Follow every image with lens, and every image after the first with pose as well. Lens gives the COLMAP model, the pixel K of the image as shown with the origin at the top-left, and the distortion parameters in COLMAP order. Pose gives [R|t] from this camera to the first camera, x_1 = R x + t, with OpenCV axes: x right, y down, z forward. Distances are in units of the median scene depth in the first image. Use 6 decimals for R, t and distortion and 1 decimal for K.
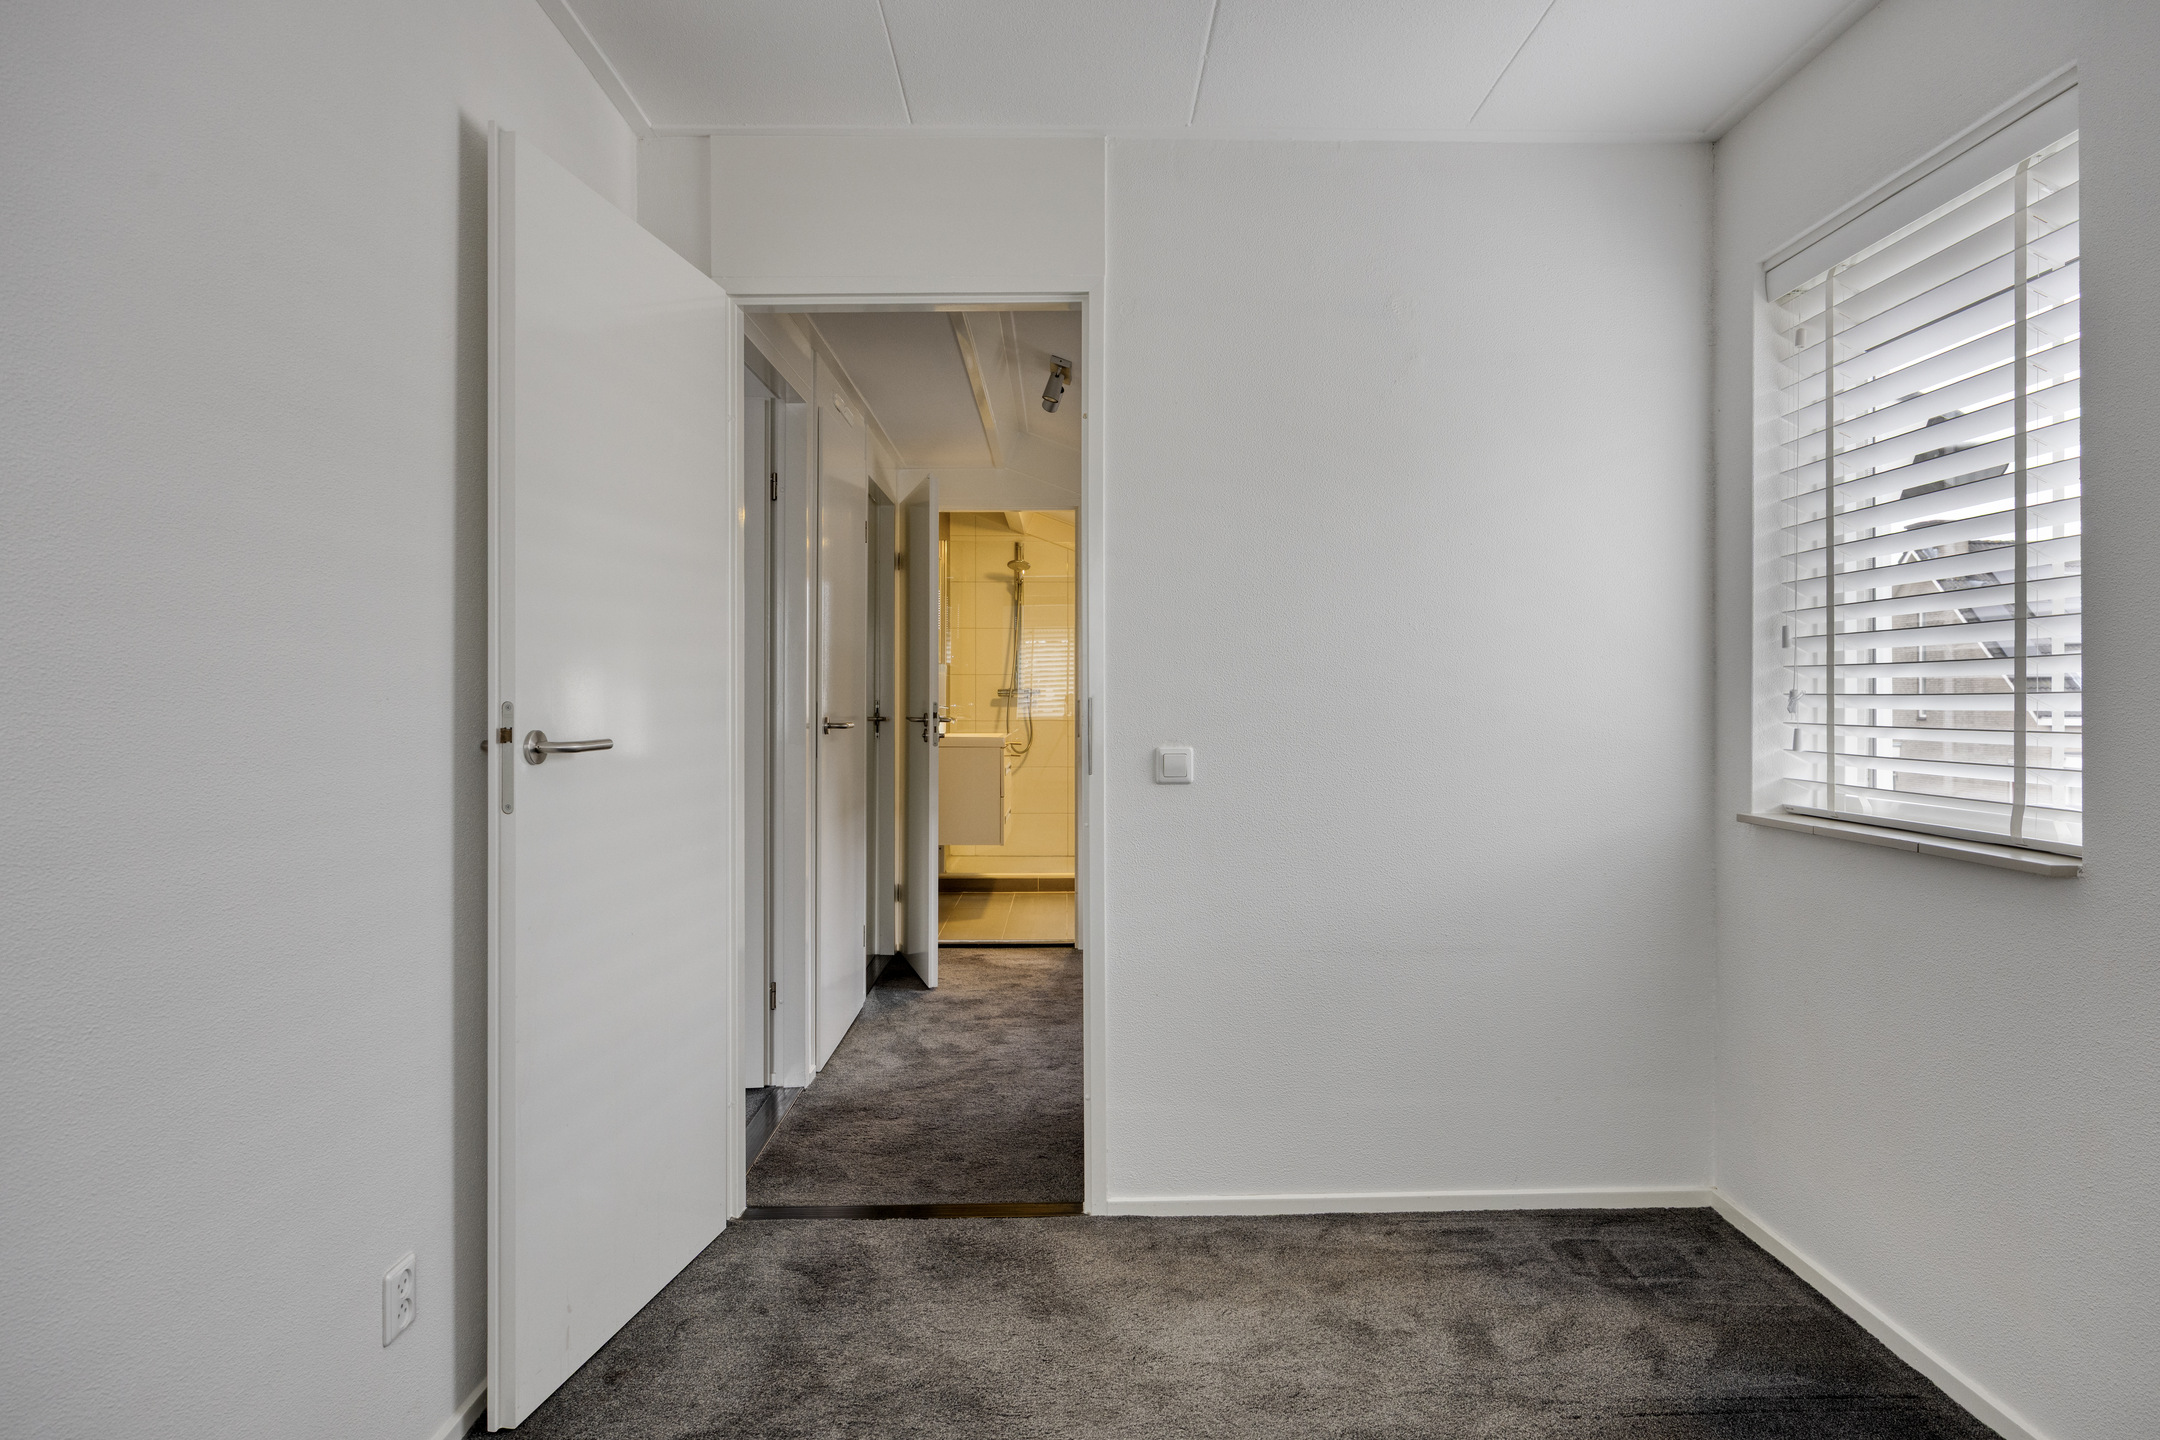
lens RADIAL K [[1244.2, 0, 1078.0], [0, 1244.2, 712.9], [0, 0, 1]] dist [0.000239, -0.000044]
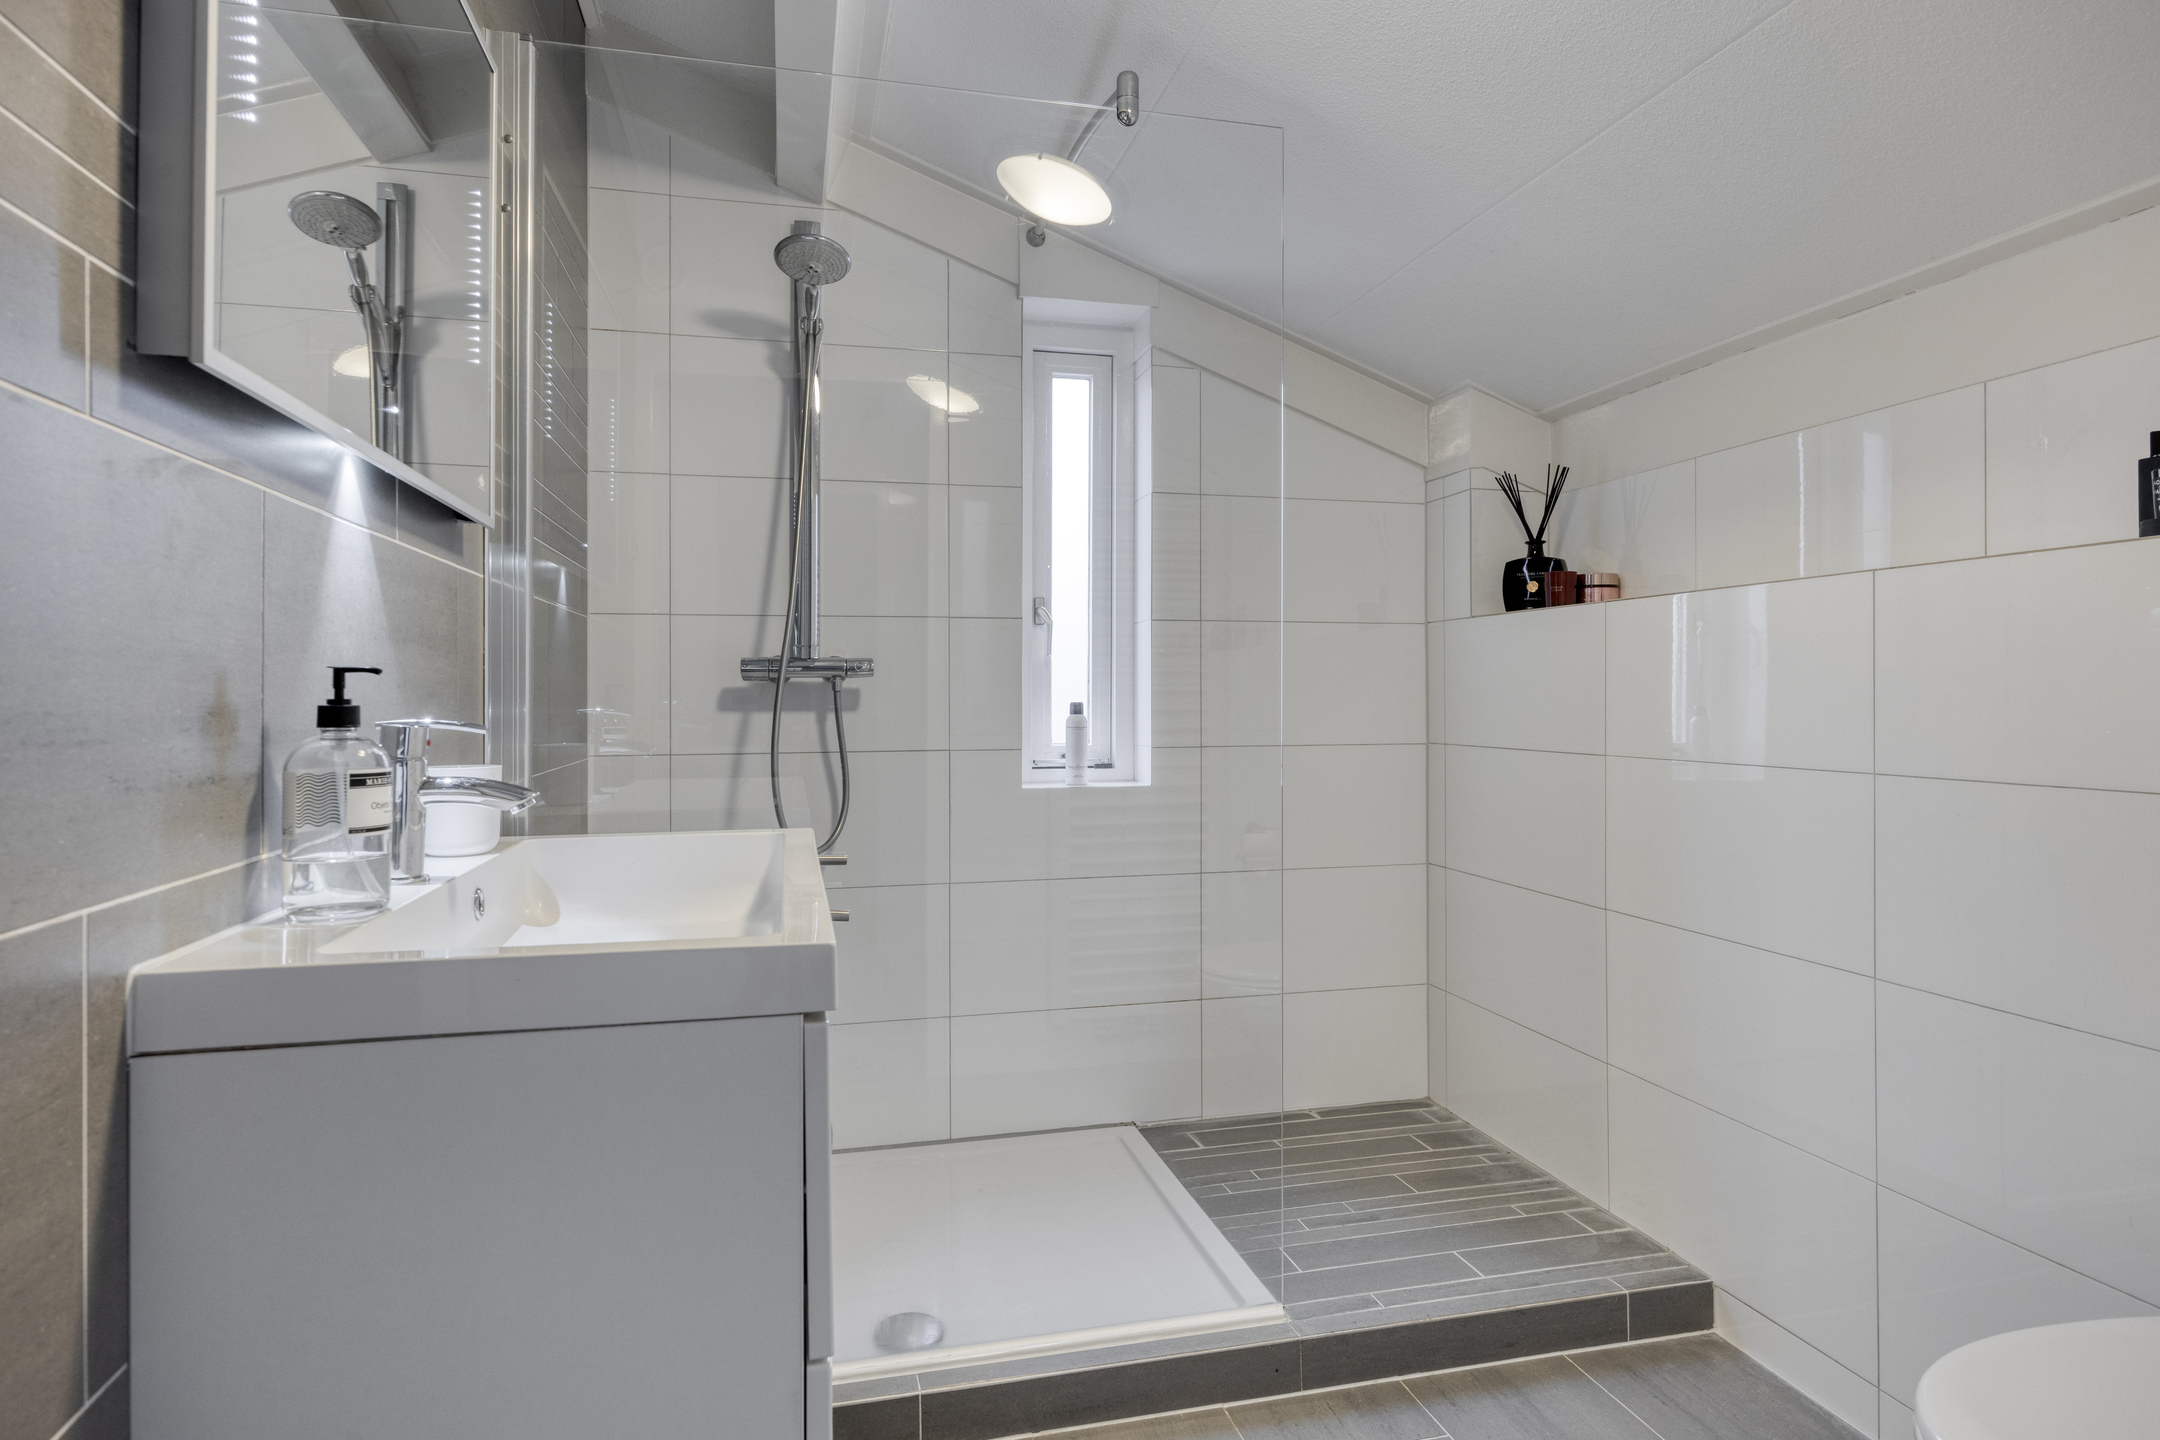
lens RADIAL K [[1233.8, 0, 1093.7], [0, 1233.8, 677.0], [0, 0, 1]] dist [0.035454, 0.000483]
pose [[0.973741, -0.003029, 0.227638, -0.048538], [0.008100, 0.999739, -0.021347, -0.006482], [-0.227514, 0.022630, 0.973512, 0.663174]]
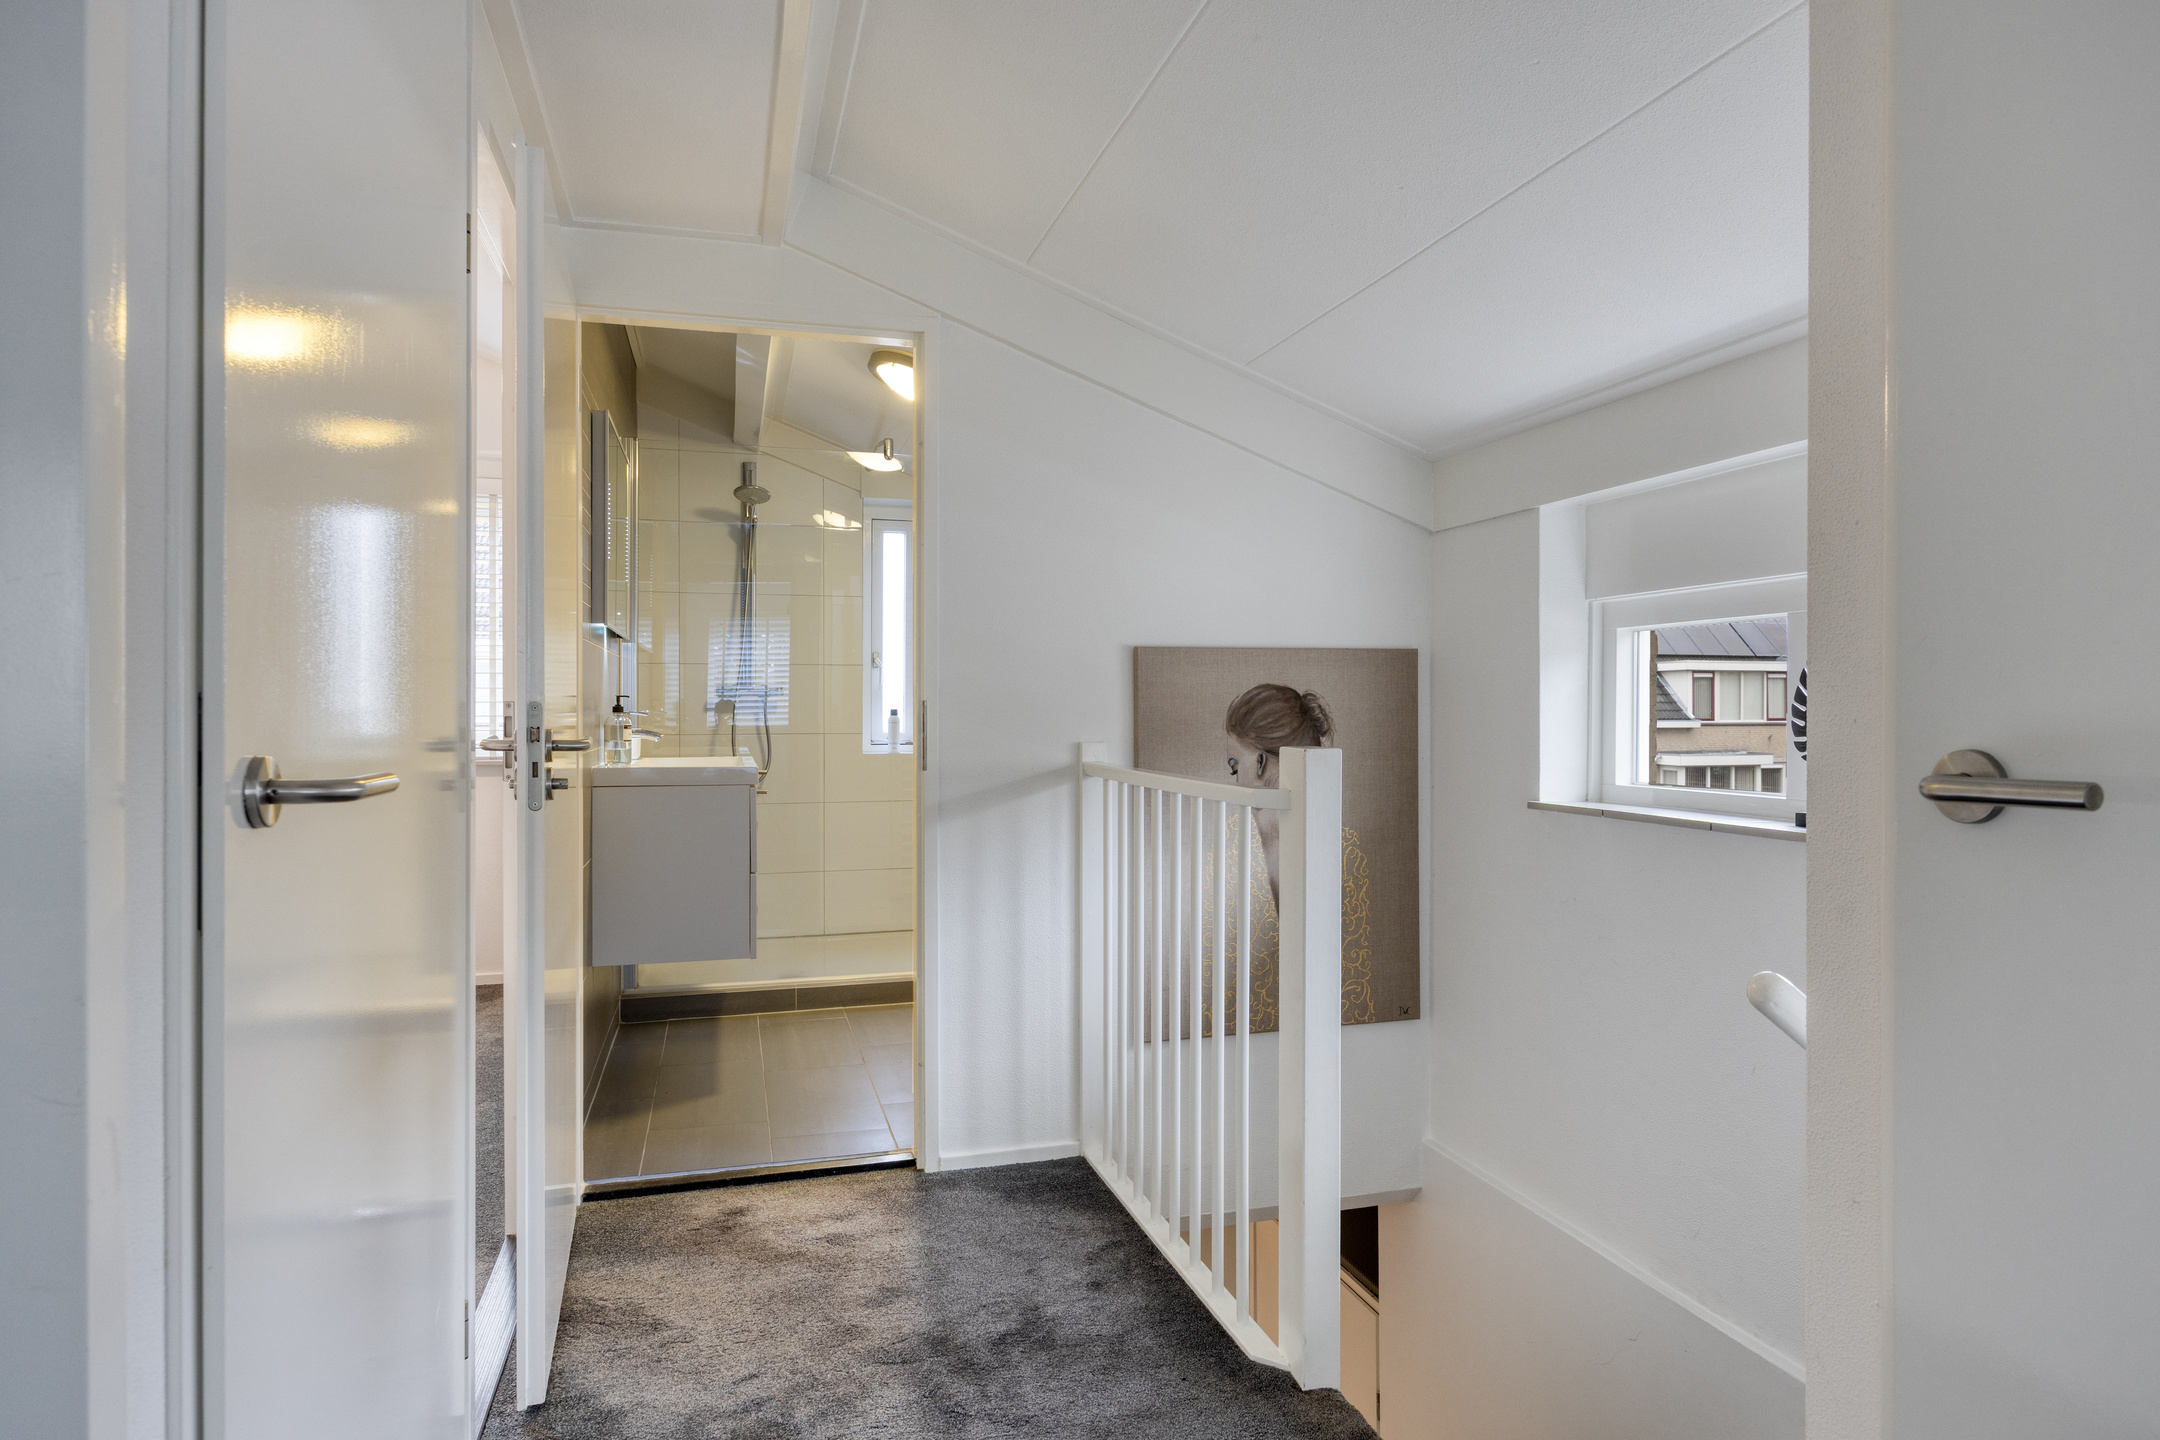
lens RADIAL K [[1233.8, 0, 1088.3], [0, 1233.8, 721.1], [0, 0, 1]] dist [0.035454, 0.000483]
pose [[0.963864, -0.004873, 0.266351, -0.049565], [0.003600, 0.999980, 0.005269, -0.003301], [-0.266371, -0.004120, 0.963862, 0.321257]]
